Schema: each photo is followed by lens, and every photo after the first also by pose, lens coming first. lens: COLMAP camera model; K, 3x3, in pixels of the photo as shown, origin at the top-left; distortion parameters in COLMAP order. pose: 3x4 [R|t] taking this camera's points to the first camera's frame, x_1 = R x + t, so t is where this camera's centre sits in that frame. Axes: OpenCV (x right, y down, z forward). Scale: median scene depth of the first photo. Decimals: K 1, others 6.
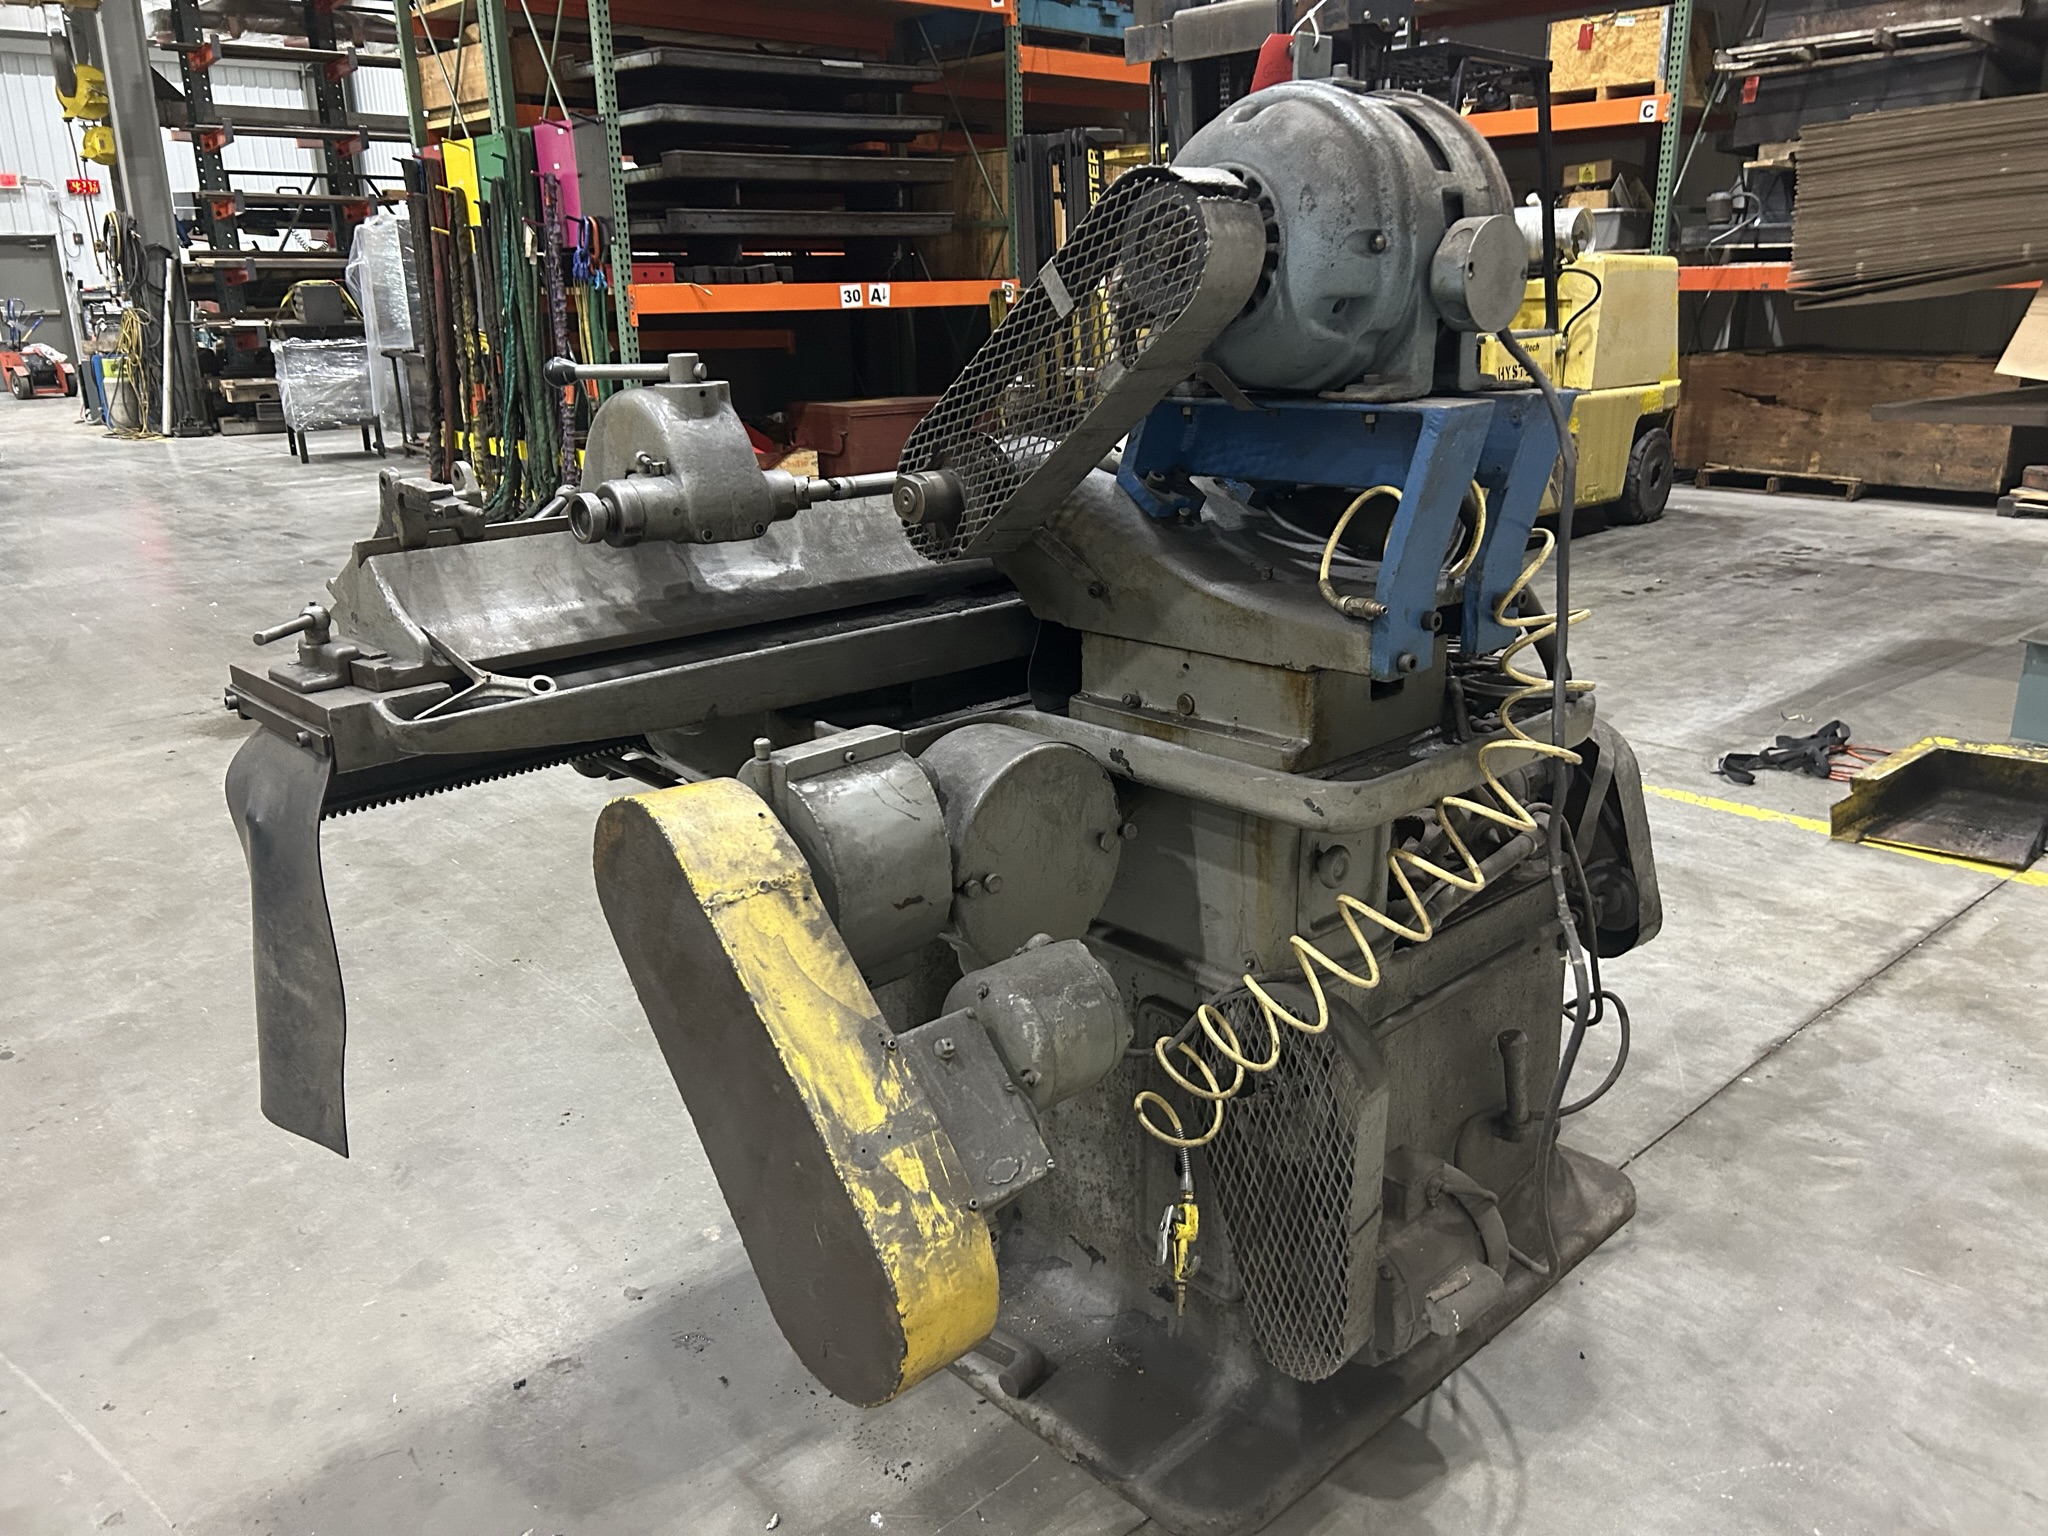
lens RADIAL K [[1536.2, 0, 1029.2], [0, 1536.2, 755.4], [0, 0, 1]] dist [0.041317, -0.046274]
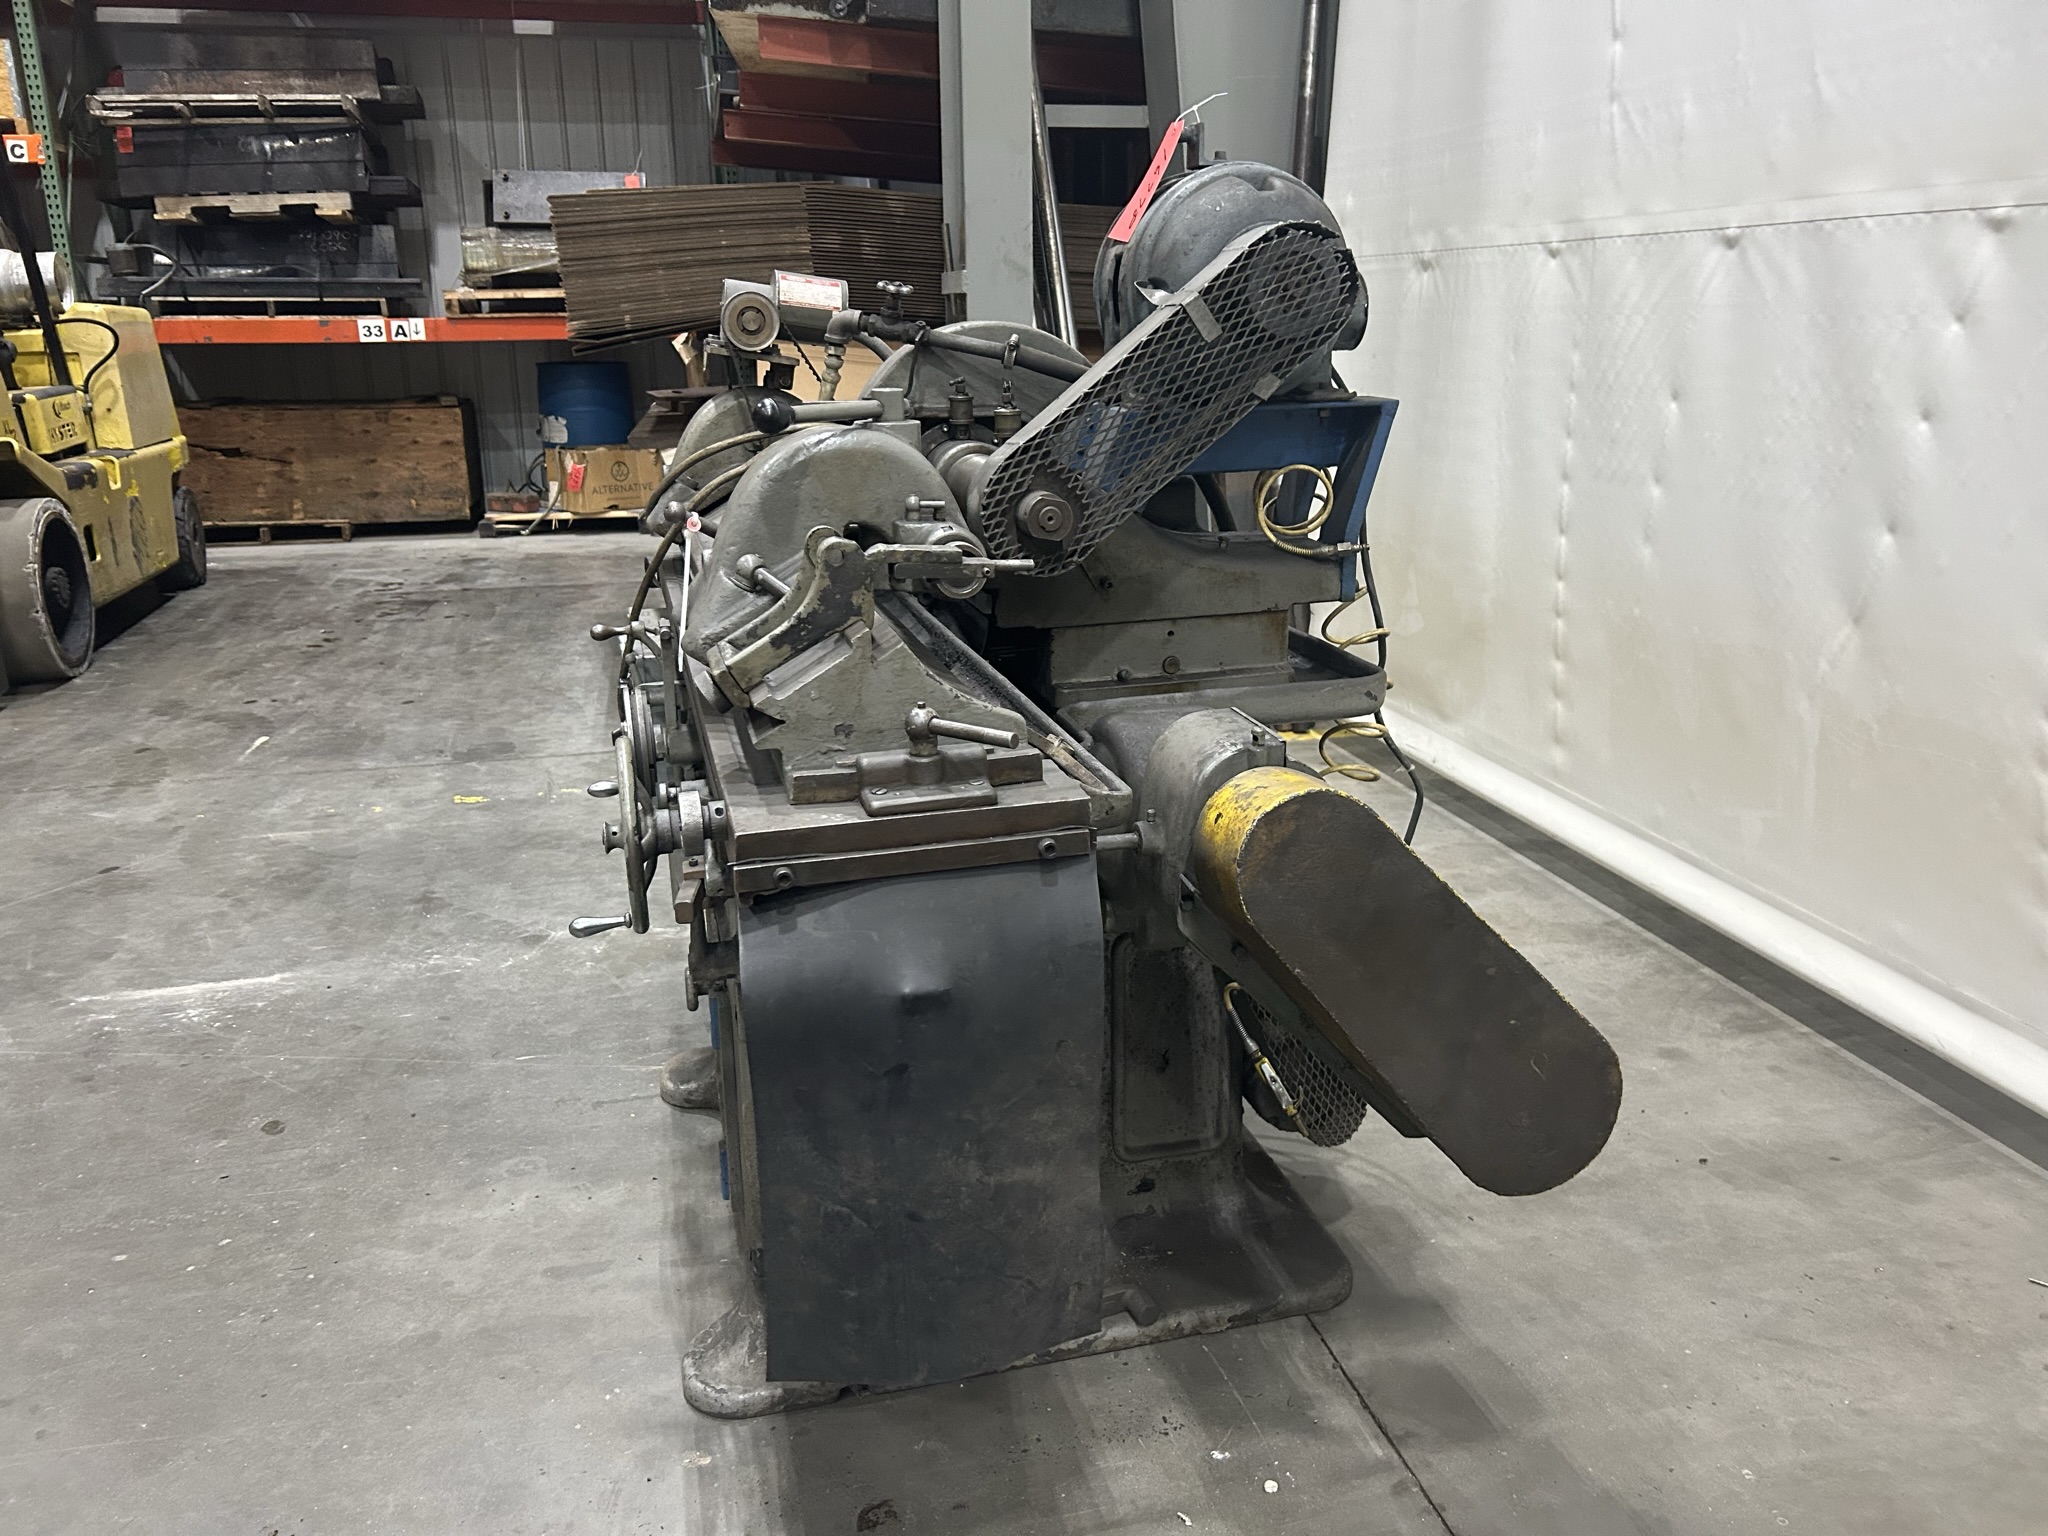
lens RADIAL K [[1536.2, 0, 1029.2], [0, 1536.2, 755.4], [0, 0, 1]] dist [0.041317, -0.046274]
pose [[0.486293, -0.229893, 0.843012, -0.196372], [0.259109, 0.959316, 0.112142, -0.025963], [-0.834495, 0.163898, 0.526076, 0.095827]]
